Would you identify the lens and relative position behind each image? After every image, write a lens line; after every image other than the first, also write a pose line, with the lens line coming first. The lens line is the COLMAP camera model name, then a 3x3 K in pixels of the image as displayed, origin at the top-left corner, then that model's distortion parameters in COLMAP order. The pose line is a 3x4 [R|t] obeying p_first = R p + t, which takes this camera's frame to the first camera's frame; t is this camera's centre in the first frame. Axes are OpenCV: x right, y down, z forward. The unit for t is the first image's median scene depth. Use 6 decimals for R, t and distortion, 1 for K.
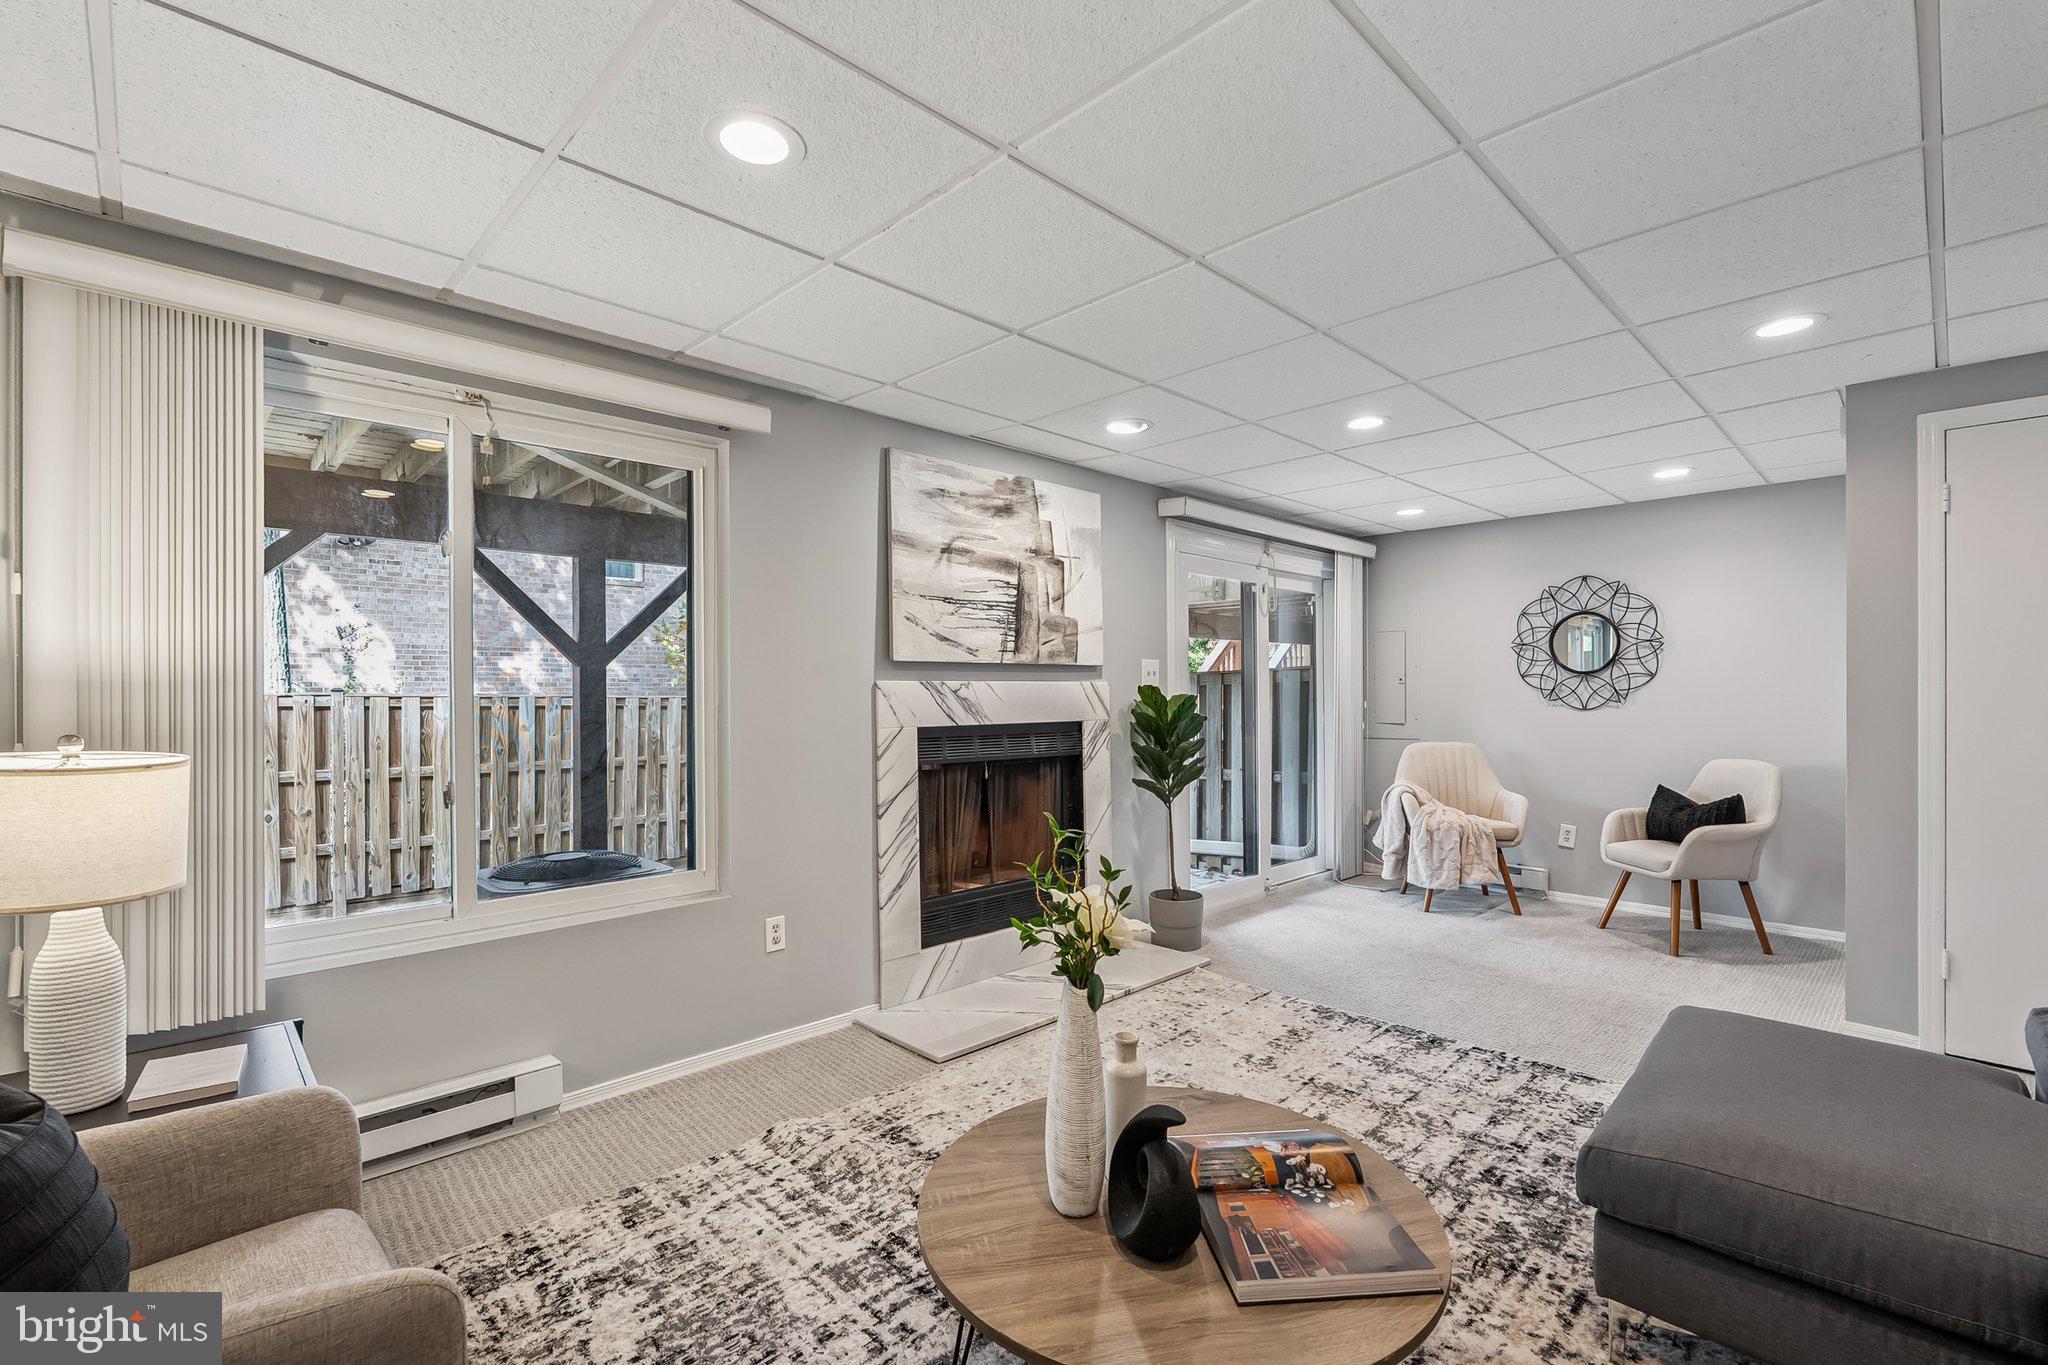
lens RADIAL K [[910.3, 0, 1016.0], [0, 910.3, 689.3], [0, 0, 1]] dist [-0.002139, -0.000092]
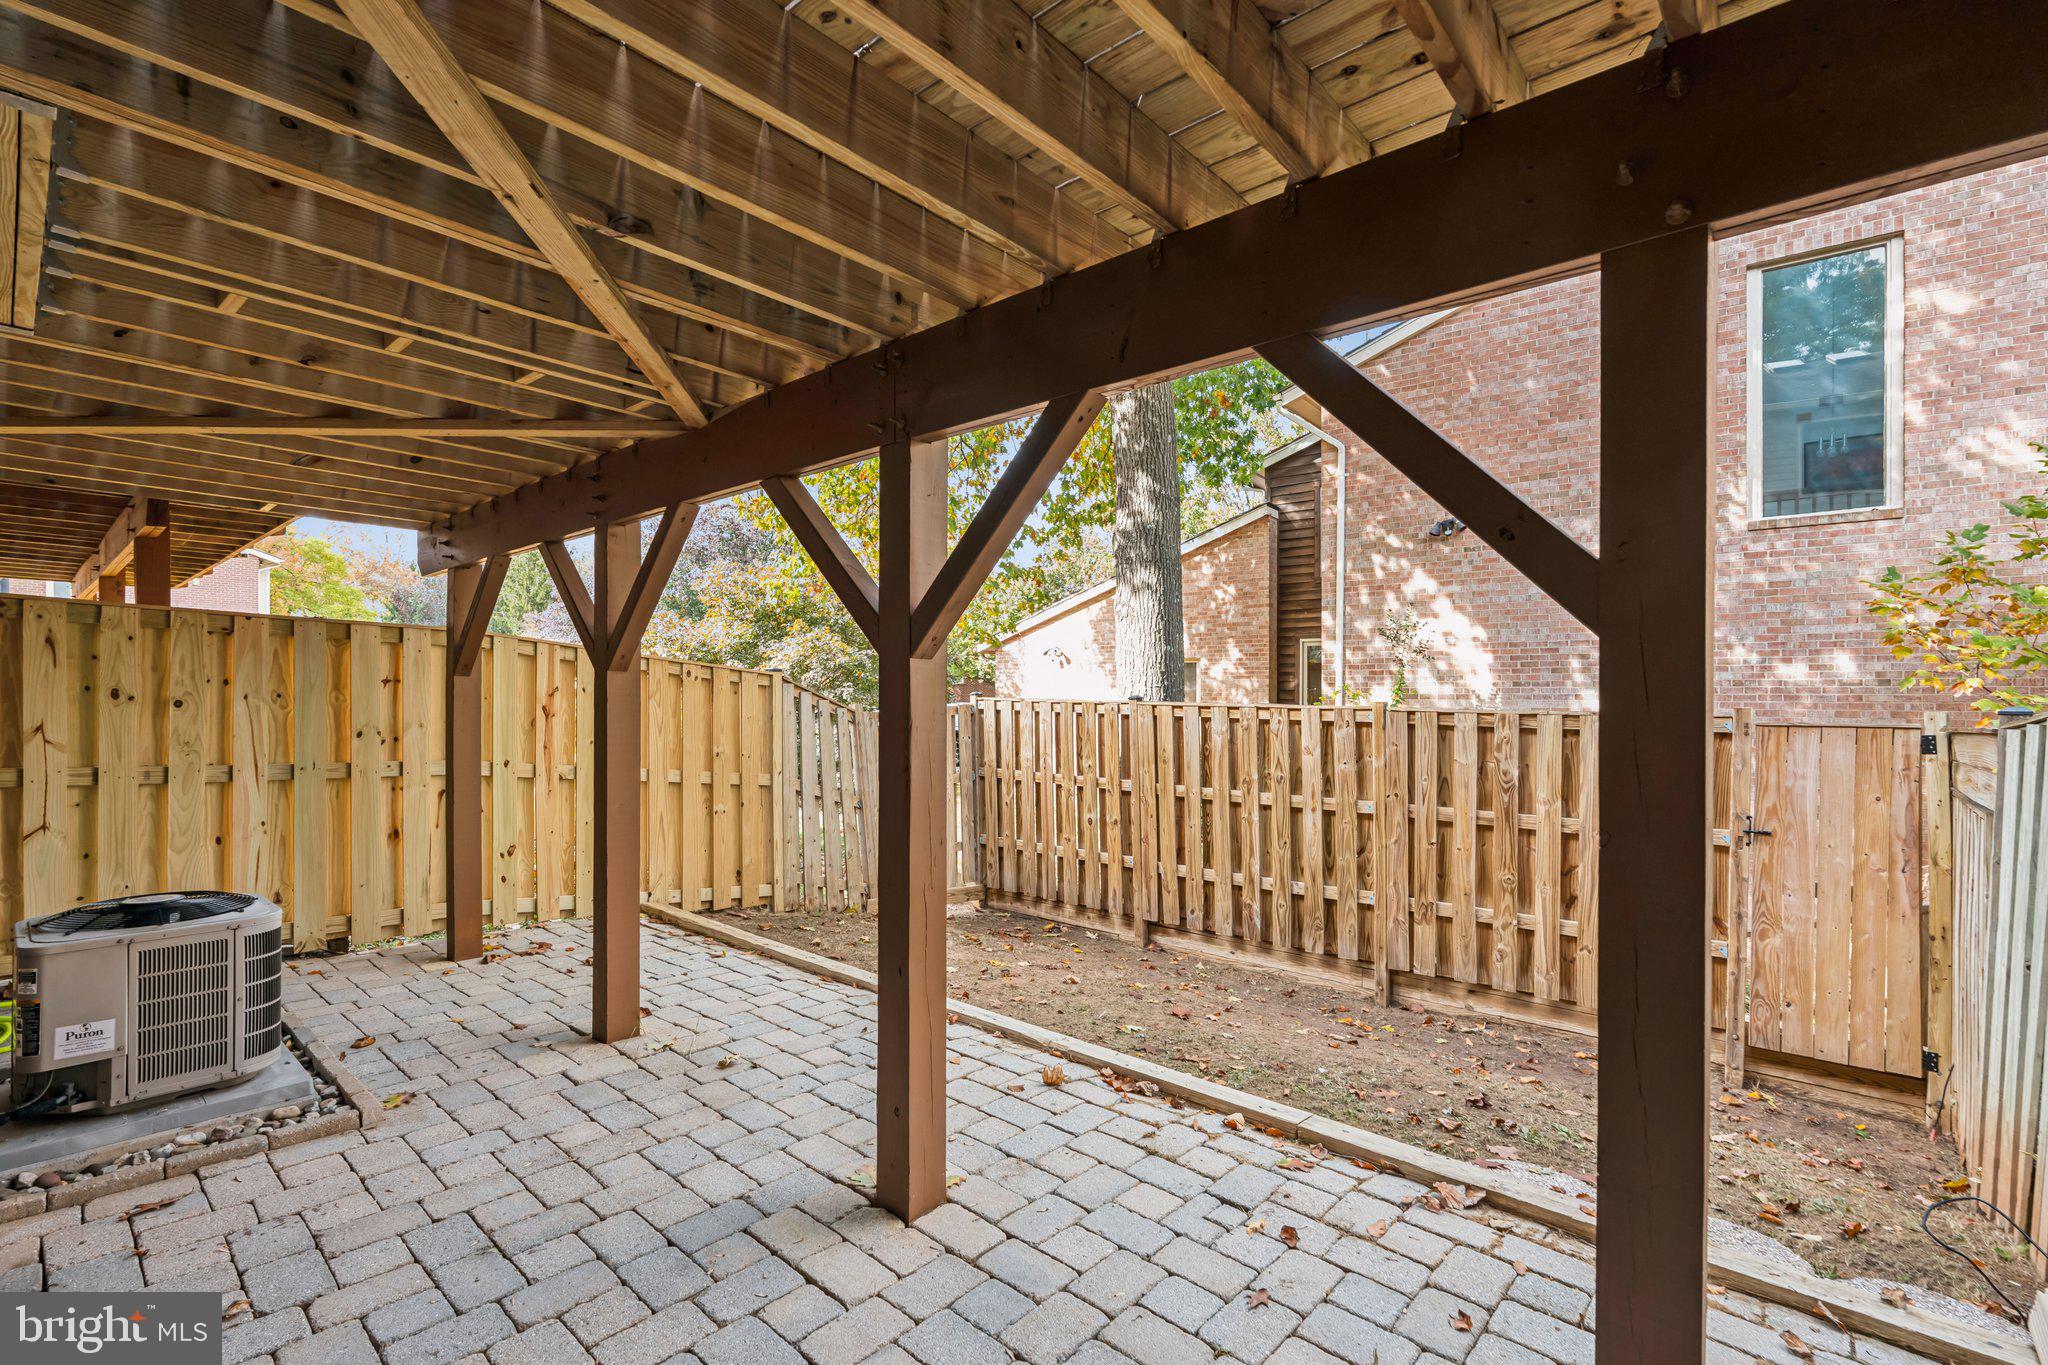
lens RADIAL K [[910.3, 0, 1016.0], [0, 910.3, 689.3], [0, 0, 1]] dist [-0.002139, -0.000092]
pose [[0.081286, -0.003464, -0.996685, 0.435216], [-0.002570, 0.999990, -0.003685, -0.009338], [0.996688, 0.002861, 0.081276, 1.734262]]
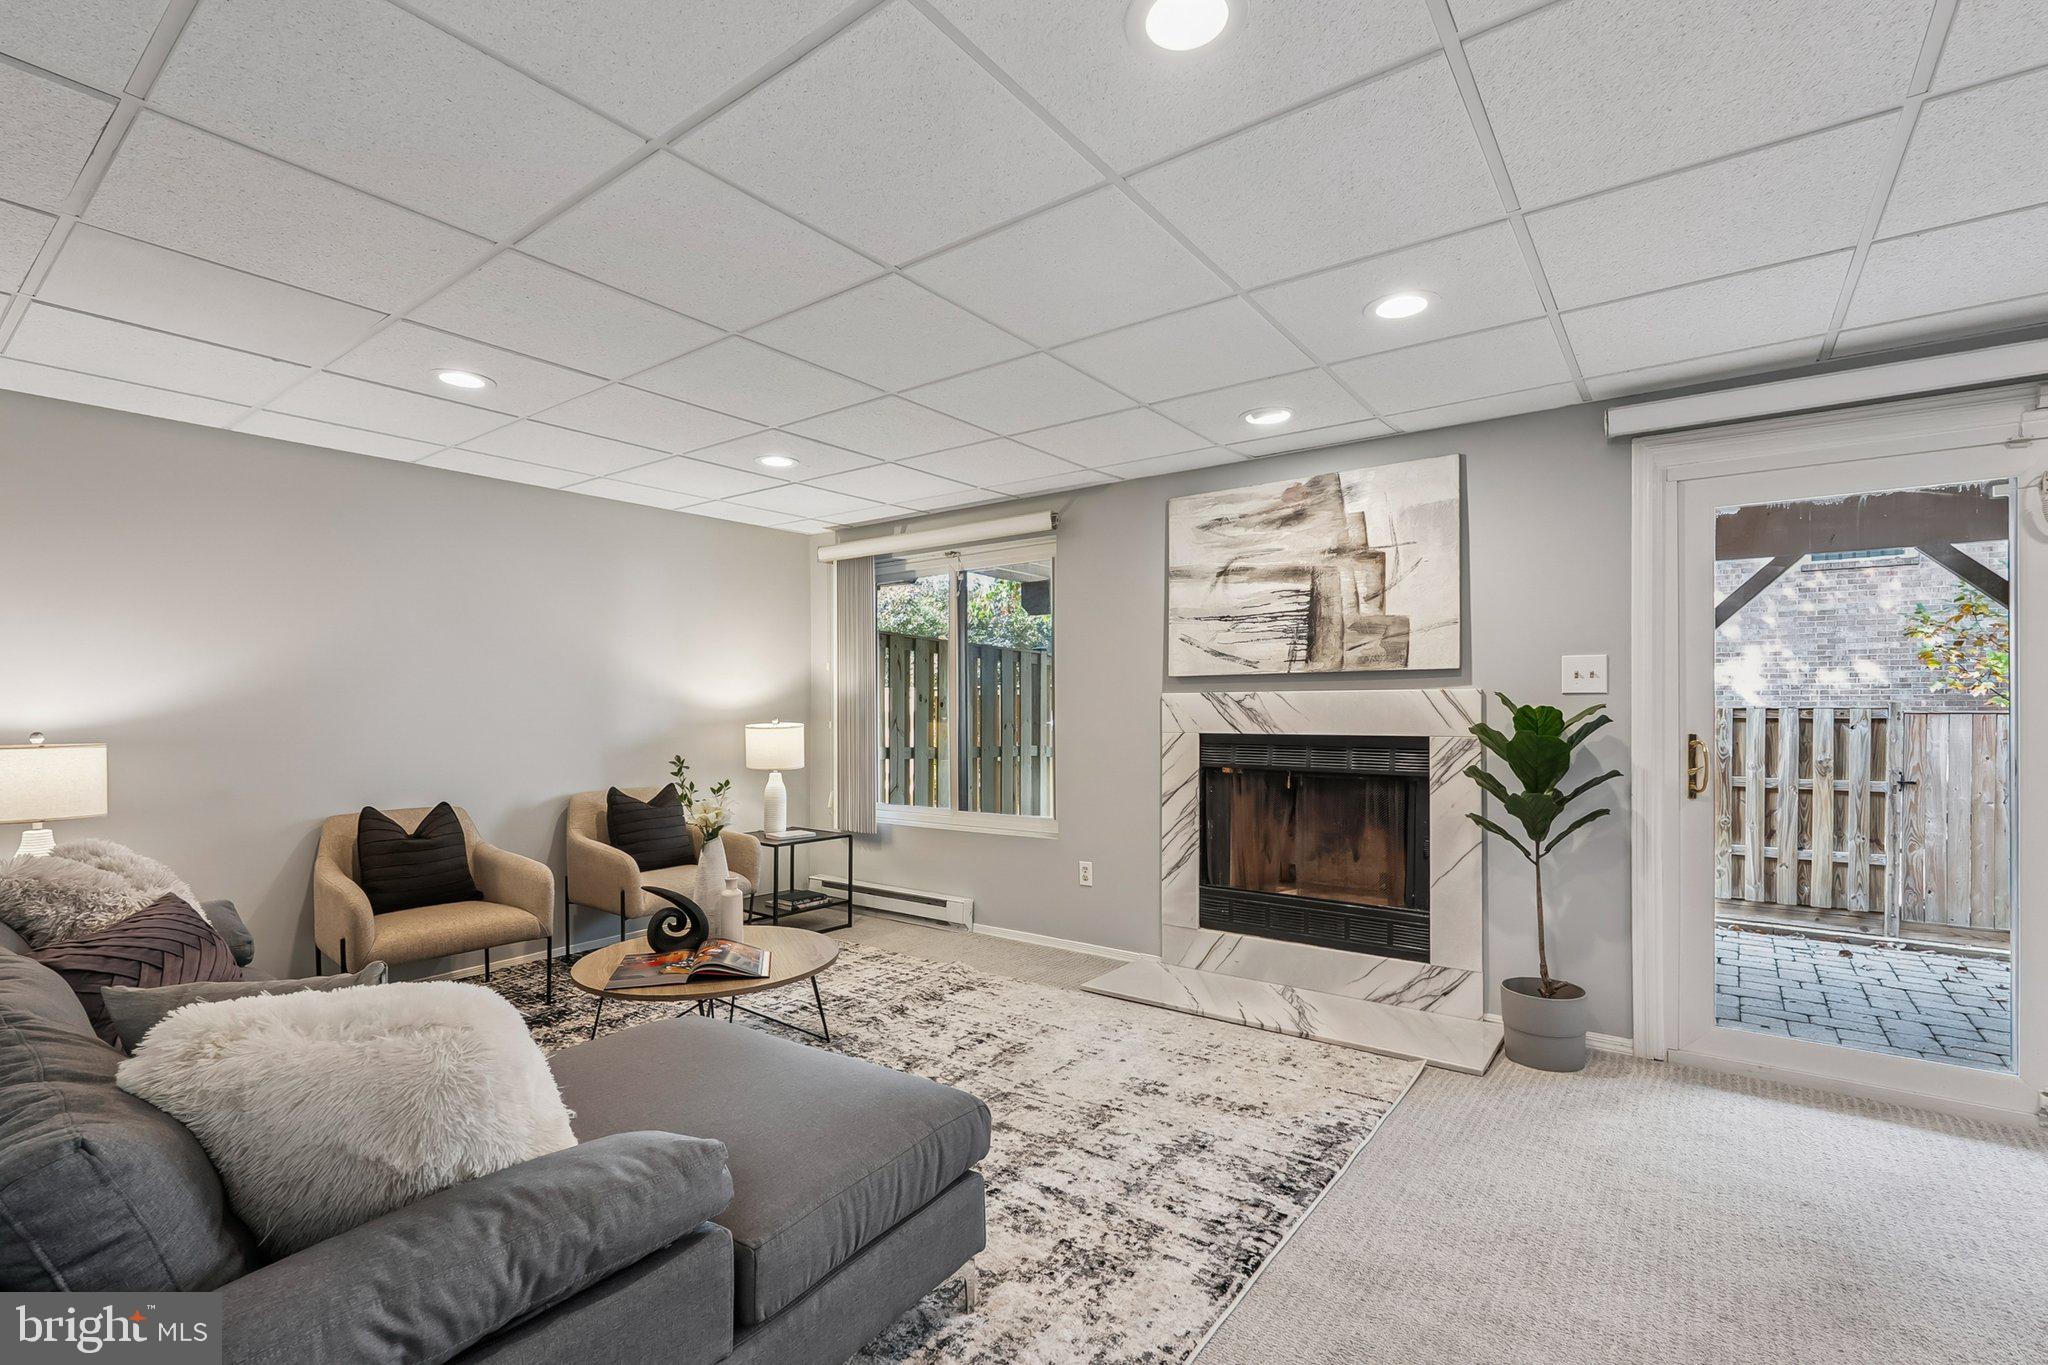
lens RADIAL K [[912.7, 0, 1014.4], [0, 912.7, 699.8], [0, 0, 1]] dist [-0.000086, 0.000156]
pose [[0.157202, -0.004503, -0.987556, 0.940959], [0.005289, 0.999979, -0.003718, 0.002668], [0.987552, -0.004639, 0.157223, 0.559987]]
